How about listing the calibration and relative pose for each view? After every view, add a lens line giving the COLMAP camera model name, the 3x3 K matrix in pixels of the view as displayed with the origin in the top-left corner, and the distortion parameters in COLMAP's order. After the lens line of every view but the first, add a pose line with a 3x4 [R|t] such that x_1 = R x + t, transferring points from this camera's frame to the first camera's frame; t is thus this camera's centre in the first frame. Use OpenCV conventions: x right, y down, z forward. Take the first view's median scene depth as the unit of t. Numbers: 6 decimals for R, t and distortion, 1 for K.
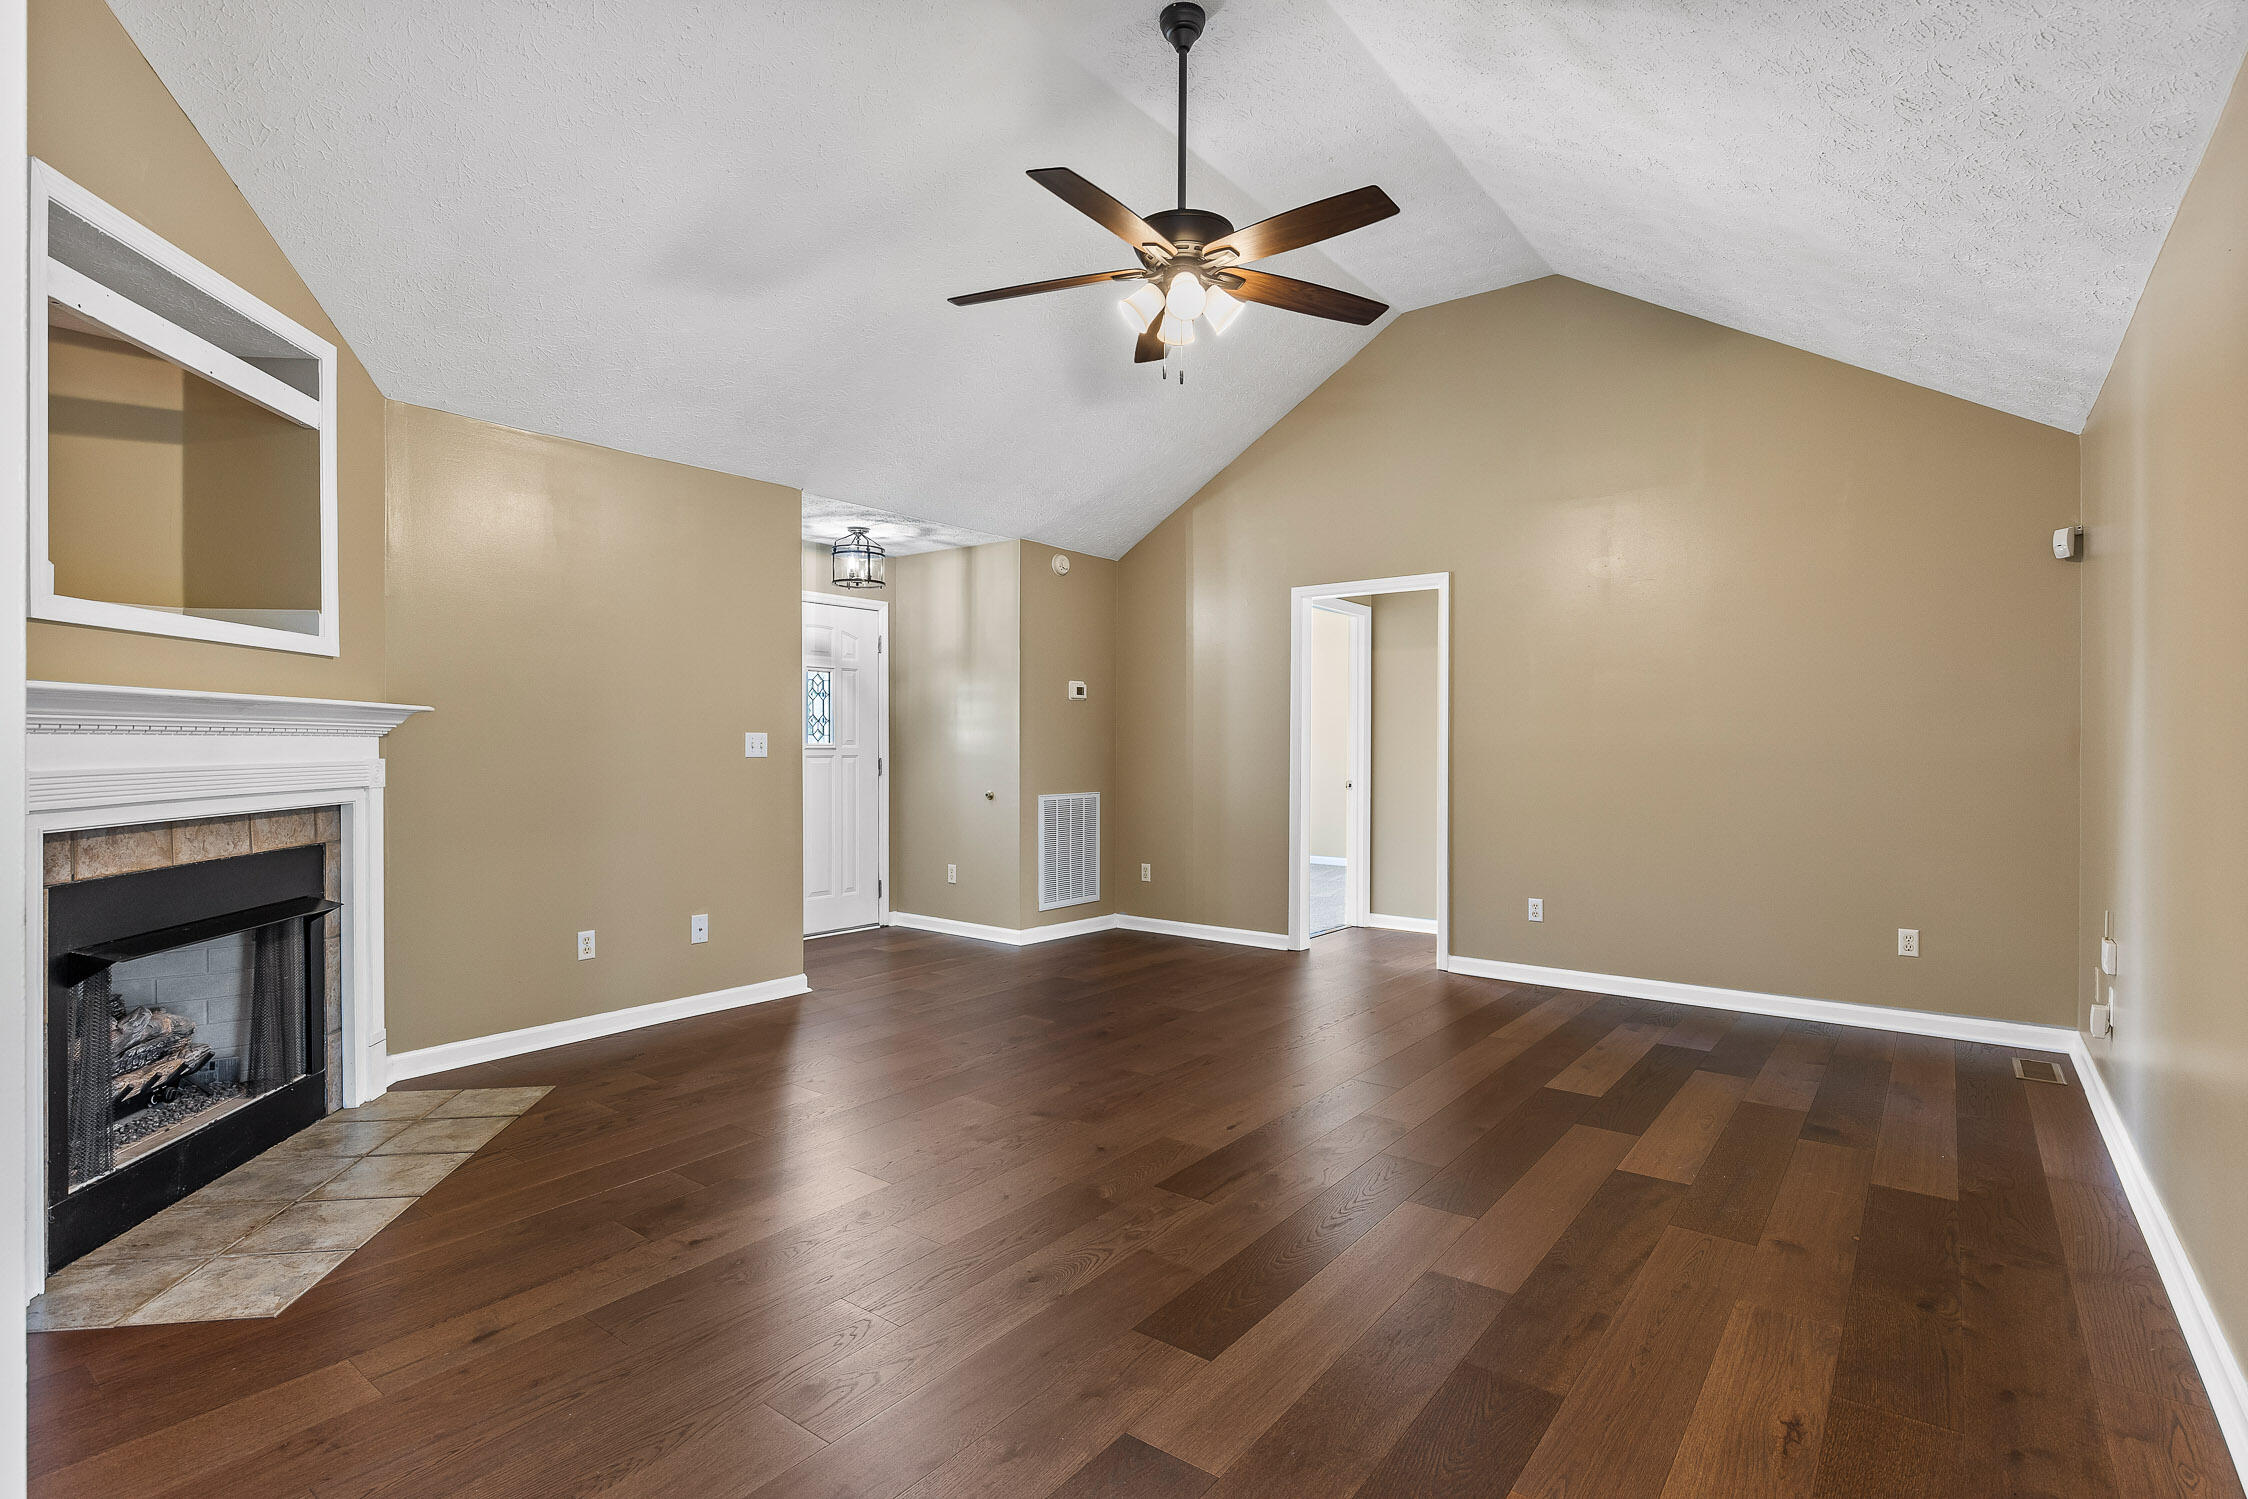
lens RADIAL K [[1085.5, 0, 1102.8], [0, 1085.5, 747.8], [0, 0, 1]] dist [-0.000814, -0.000448]
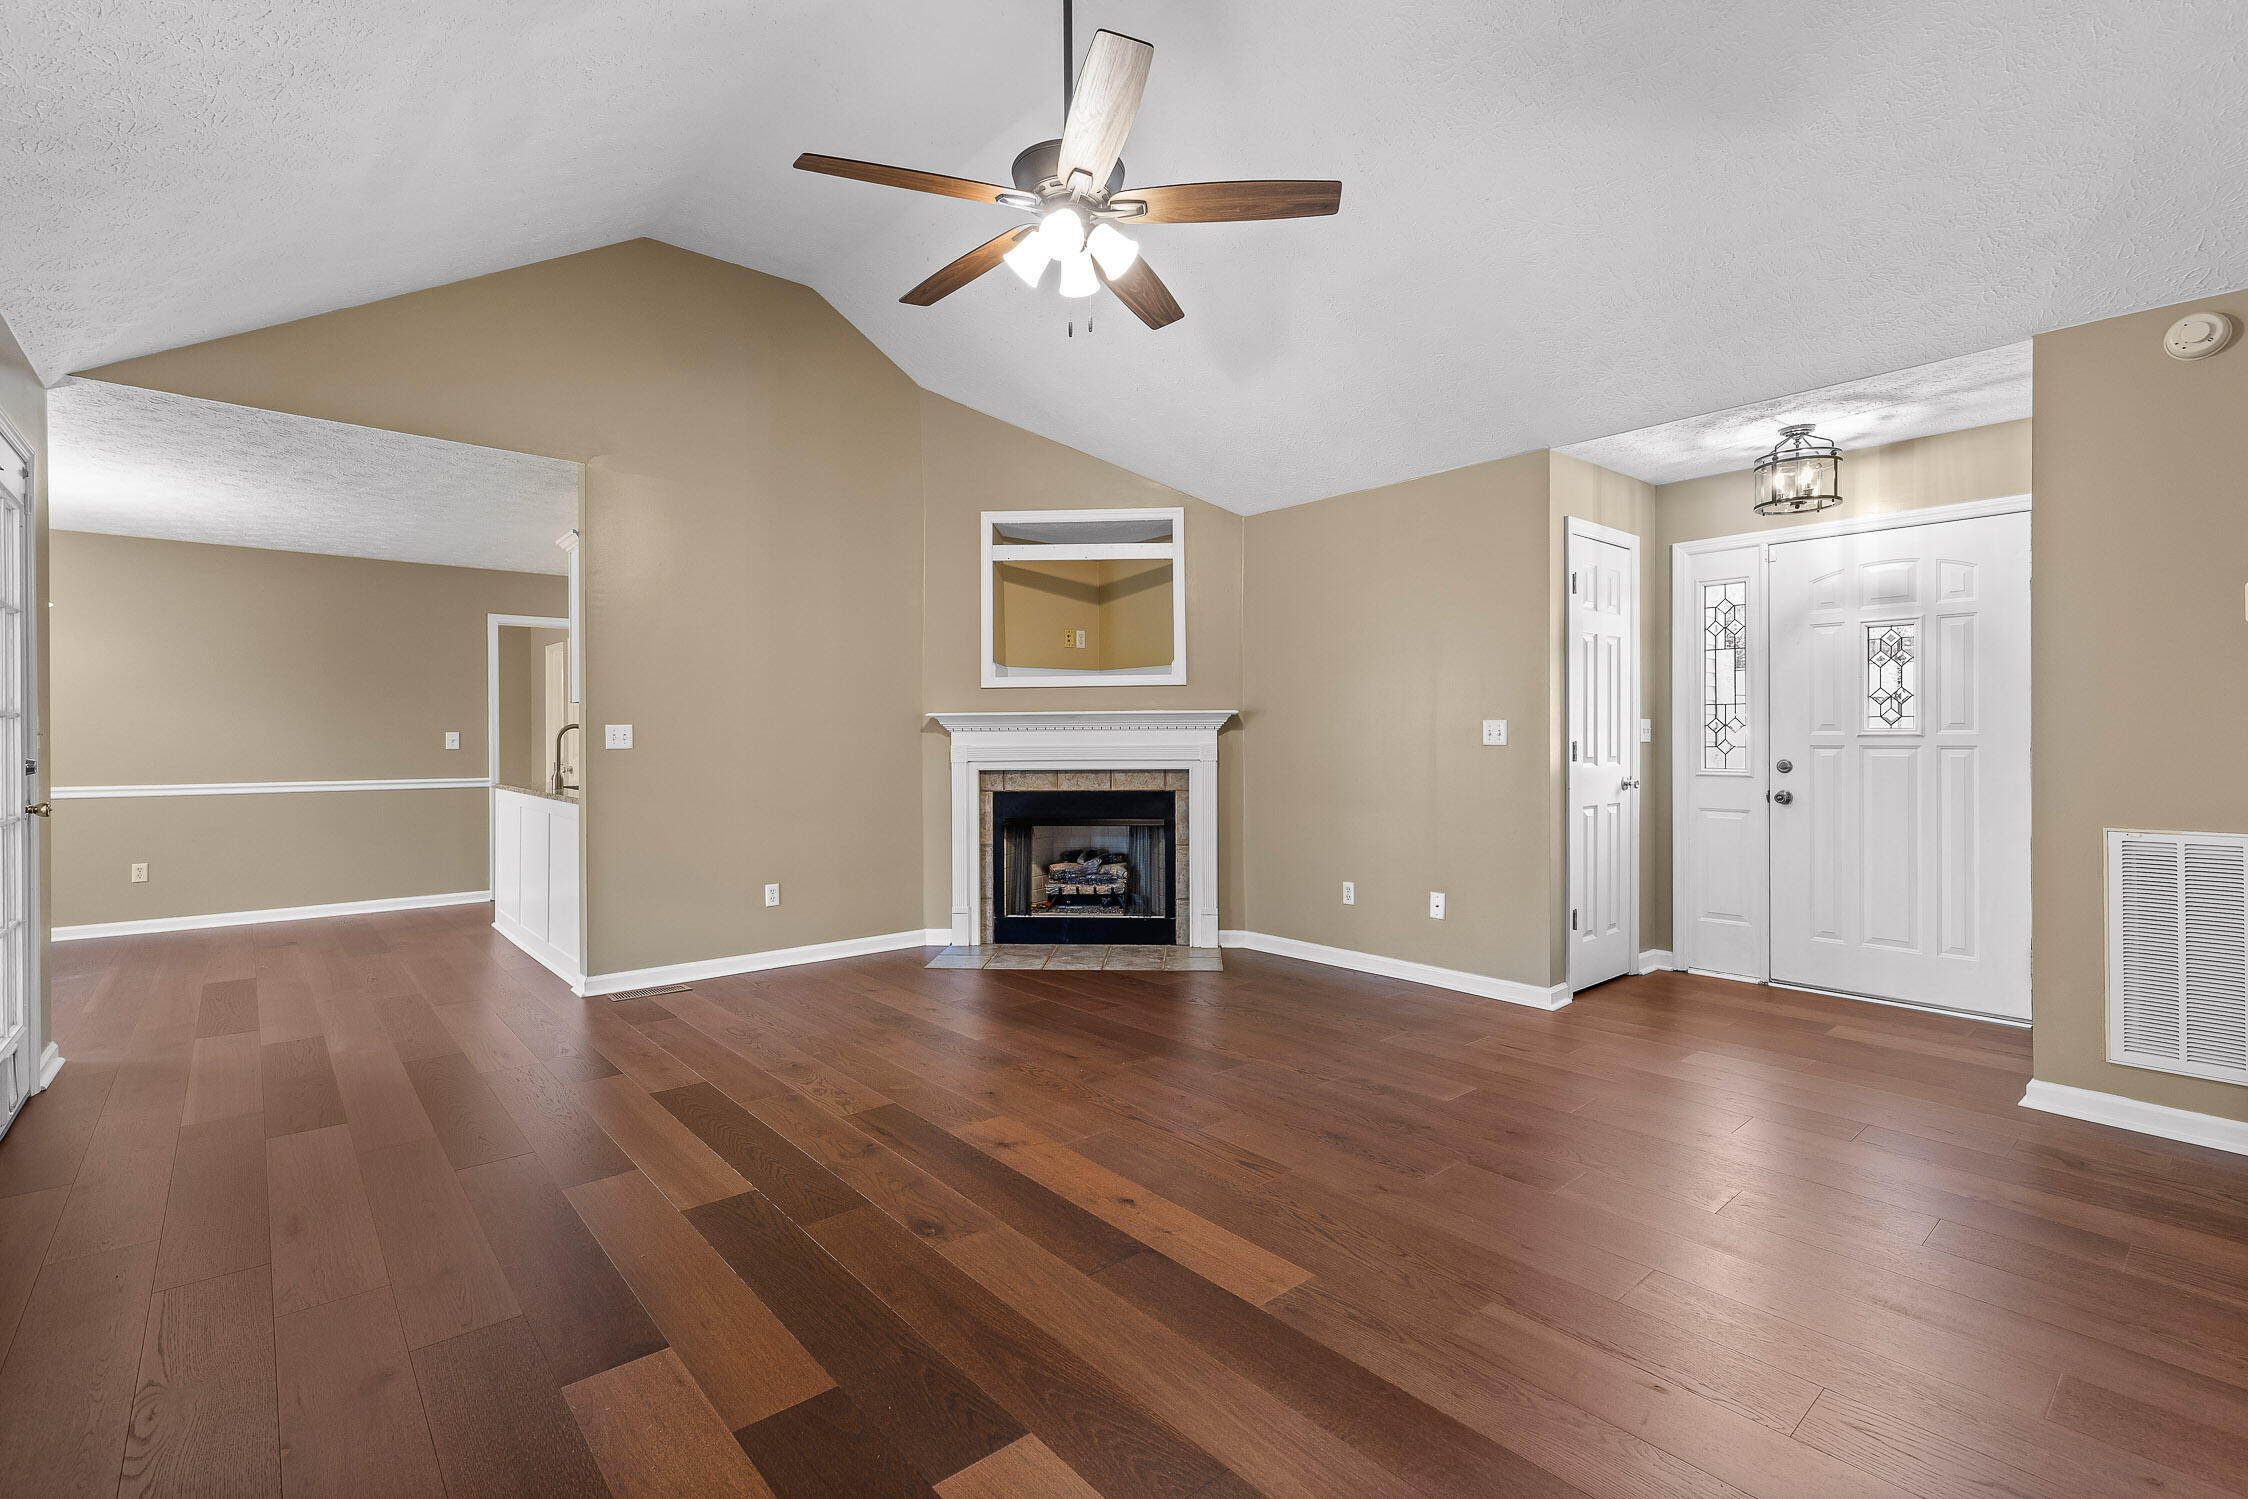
lens RADIAL K [[1008.5, 0, 1120.5], [0, 1008.5, 742.9], [0, 0, 1]] dist [0.001754, 0.000239]
pose [[-0.193426, 0.004716, -0.981103, 0.926358], [0.002222, 0.999988, 0.004369, 0.002671], [0.981112, -0.001335, -0.193434, 1.244807]]
